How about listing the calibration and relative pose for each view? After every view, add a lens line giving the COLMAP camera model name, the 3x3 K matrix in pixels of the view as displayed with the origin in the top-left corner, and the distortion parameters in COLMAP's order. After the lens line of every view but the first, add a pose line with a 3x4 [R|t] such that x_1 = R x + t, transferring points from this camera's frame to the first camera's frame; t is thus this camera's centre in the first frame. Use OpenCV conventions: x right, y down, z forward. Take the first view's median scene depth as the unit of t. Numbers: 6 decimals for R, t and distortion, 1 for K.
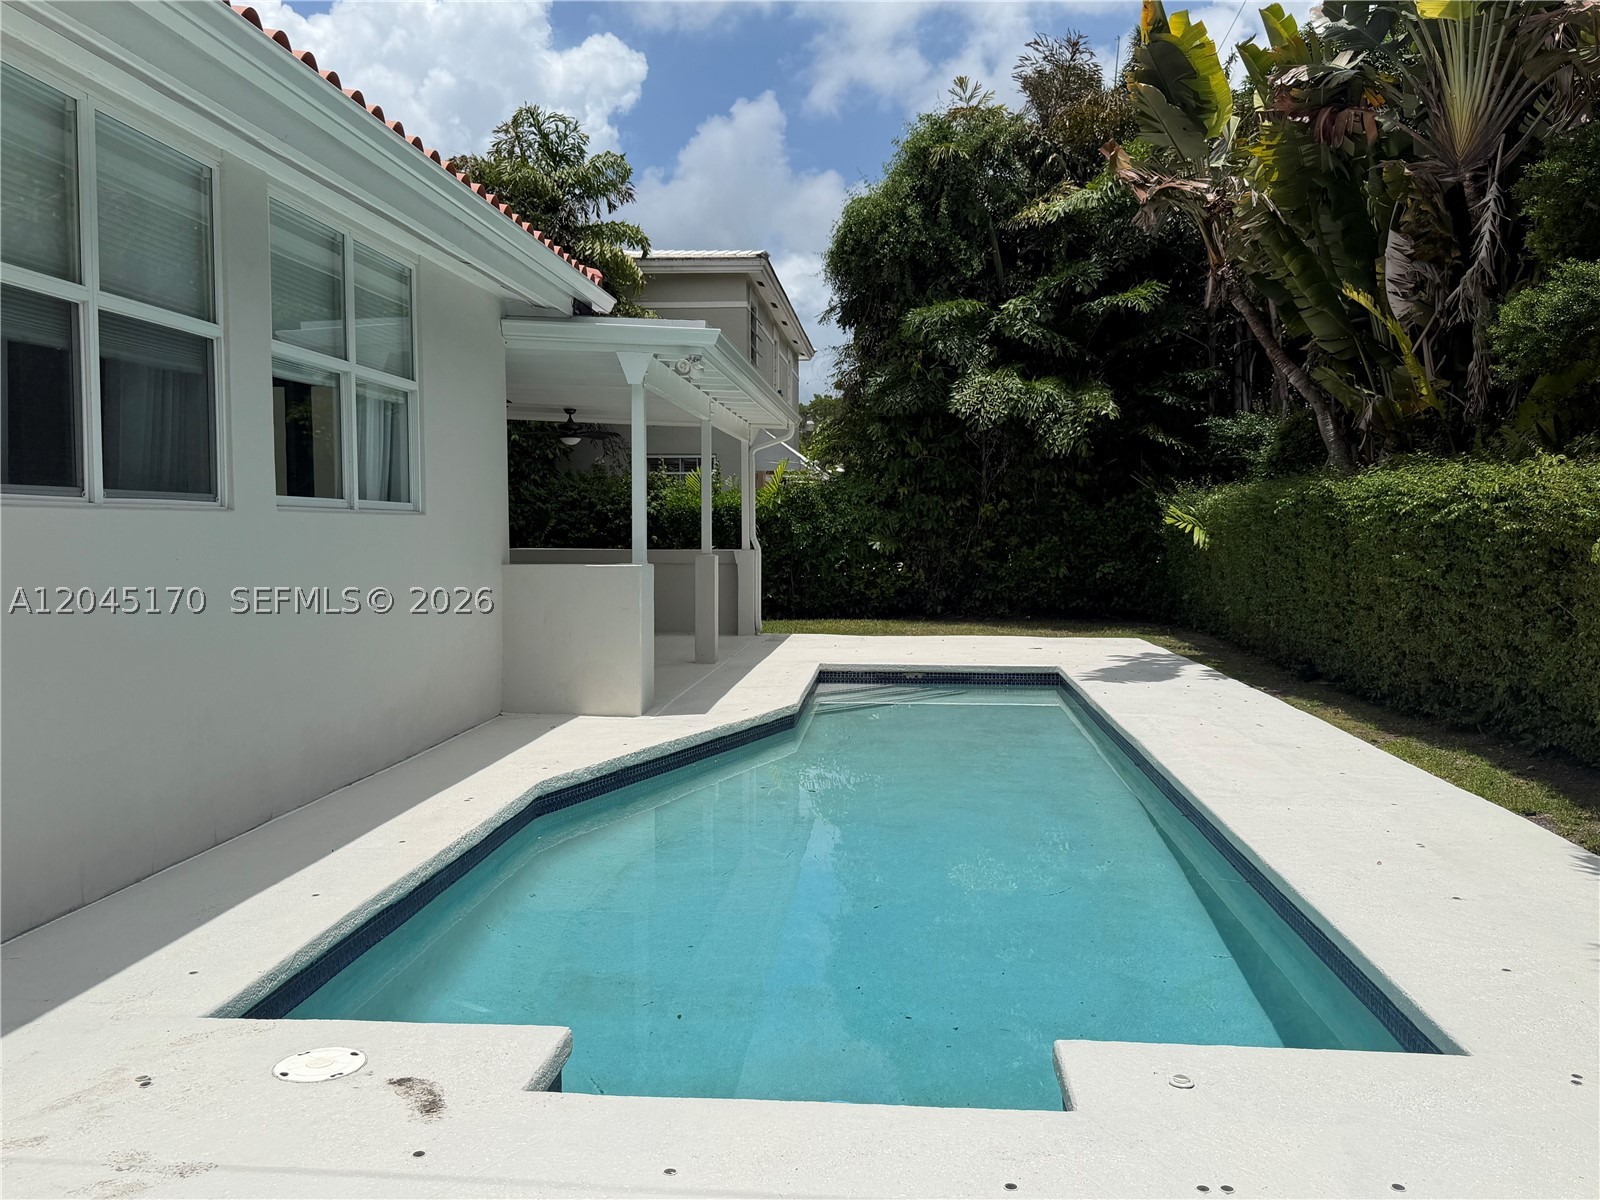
lens RADIAL K [[1367.0, 0, 796.9], [0, 1367.0, 615.8], [0, 0, 1]] dist [0.073371, -0.145529]
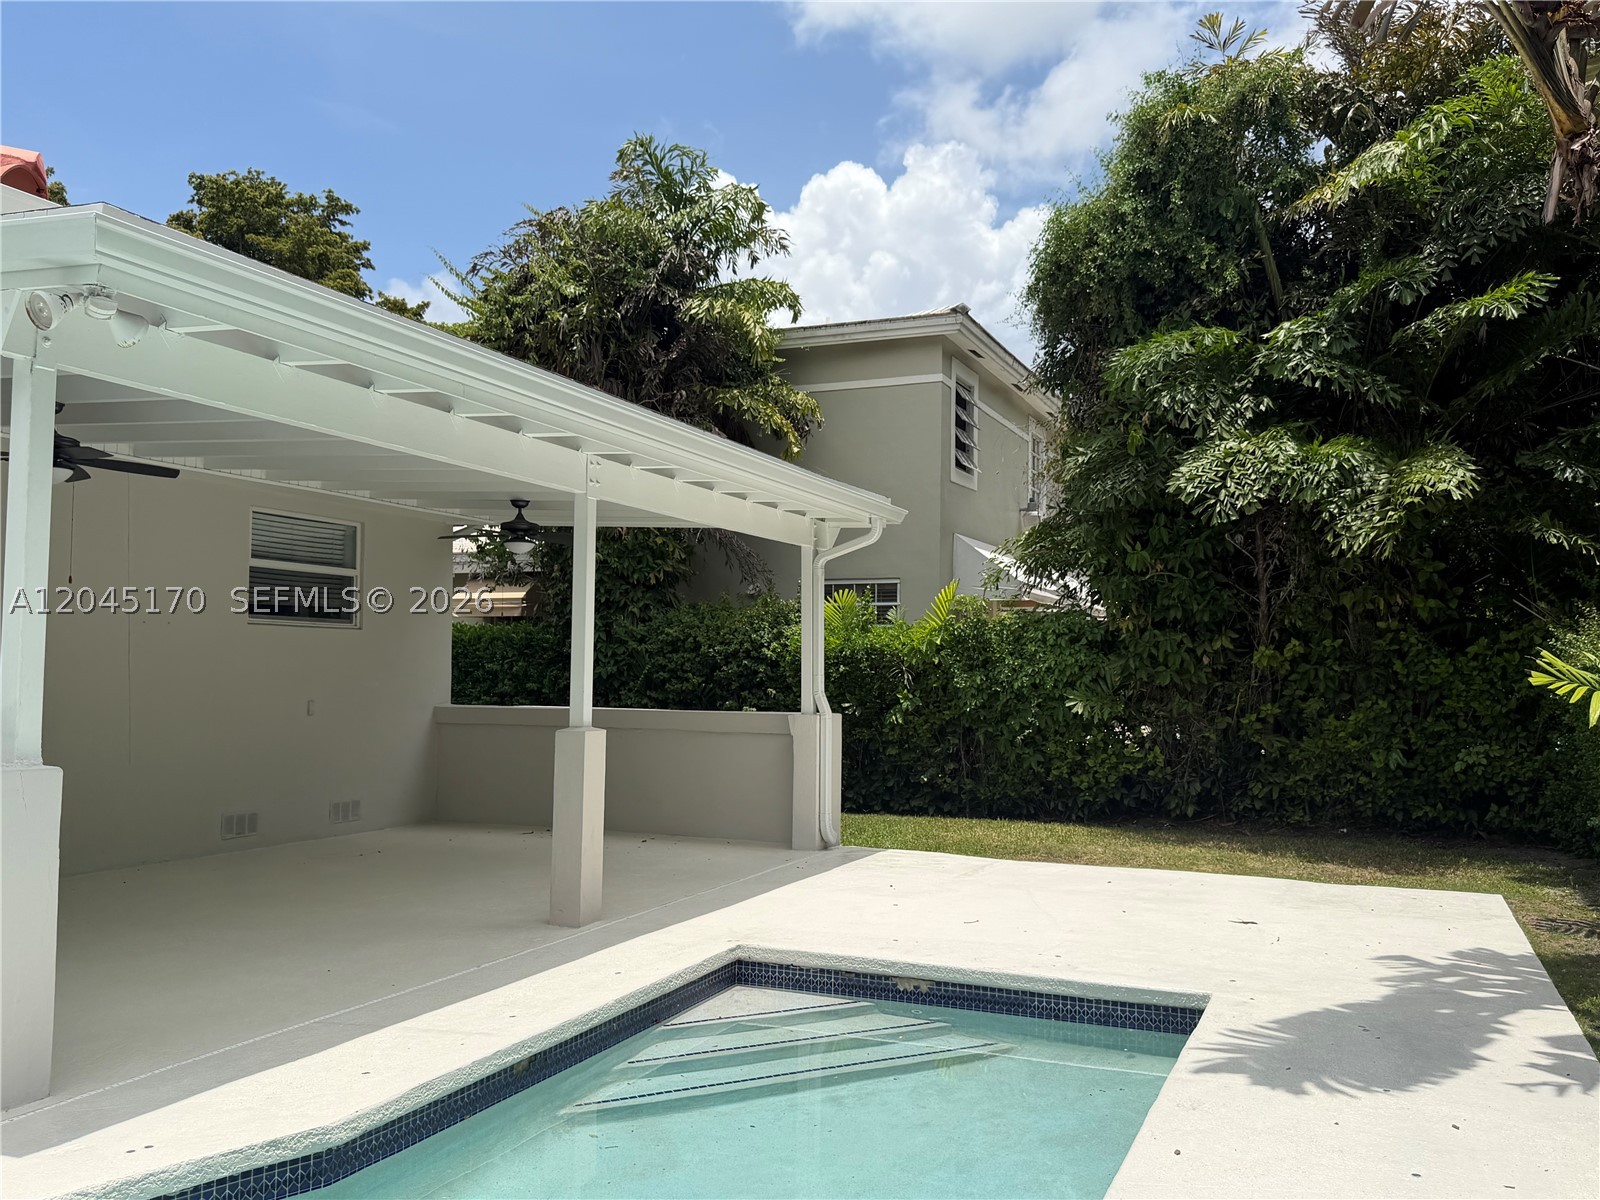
lens RADIAL K [[1367.0, 0, 777.3], [0, 1367.0, 595.7], [0, 0, 1]] dist [0.073371, -0.145529]
pose [[0.947139, -0.007514, -0.320736, 0.131921], [-0.031675, 0.992651, -0.116792, -0.023976], [0.319257, 0.120777, 0.939940, 0.333085]]
